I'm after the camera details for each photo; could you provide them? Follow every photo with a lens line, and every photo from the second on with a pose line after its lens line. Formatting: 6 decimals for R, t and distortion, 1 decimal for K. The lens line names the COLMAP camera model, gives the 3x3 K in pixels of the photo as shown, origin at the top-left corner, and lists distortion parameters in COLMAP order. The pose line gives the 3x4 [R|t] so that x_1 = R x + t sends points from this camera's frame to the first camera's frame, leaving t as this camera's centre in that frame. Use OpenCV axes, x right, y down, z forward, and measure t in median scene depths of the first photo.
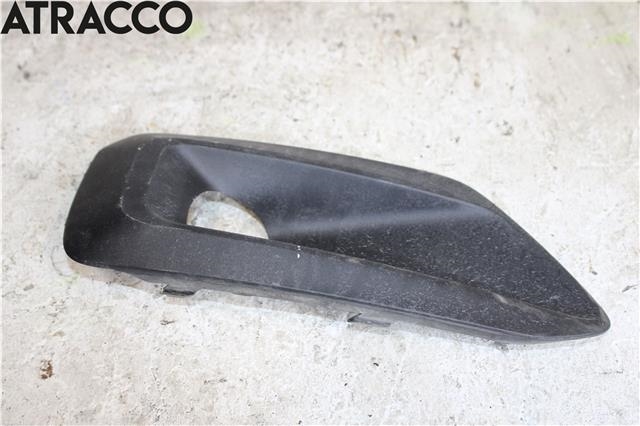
lens RADIAL K [[795.5, 0, 319.2], [0, 795.5, 213.0], [0, 0, 1]] dist [-0.052233, 0.000000]
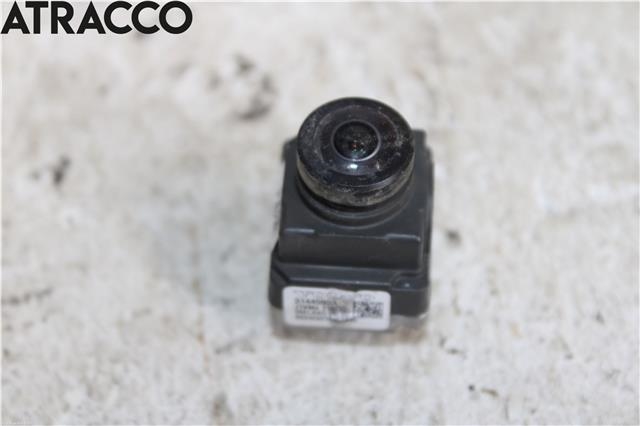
lens RADIAL K [[1493.1, 0, 318.1], [0, 1493.1, 212.7], [0, 0, 1]] dist [0.075939, 0.000000]
pose [[0.971923, -0.176641, 0.155444, 0.176119], [0.159918, 0.980490, 0.114303, -0.119563], [-0.172602, -0.086235, 0.981210, 0.519368]]
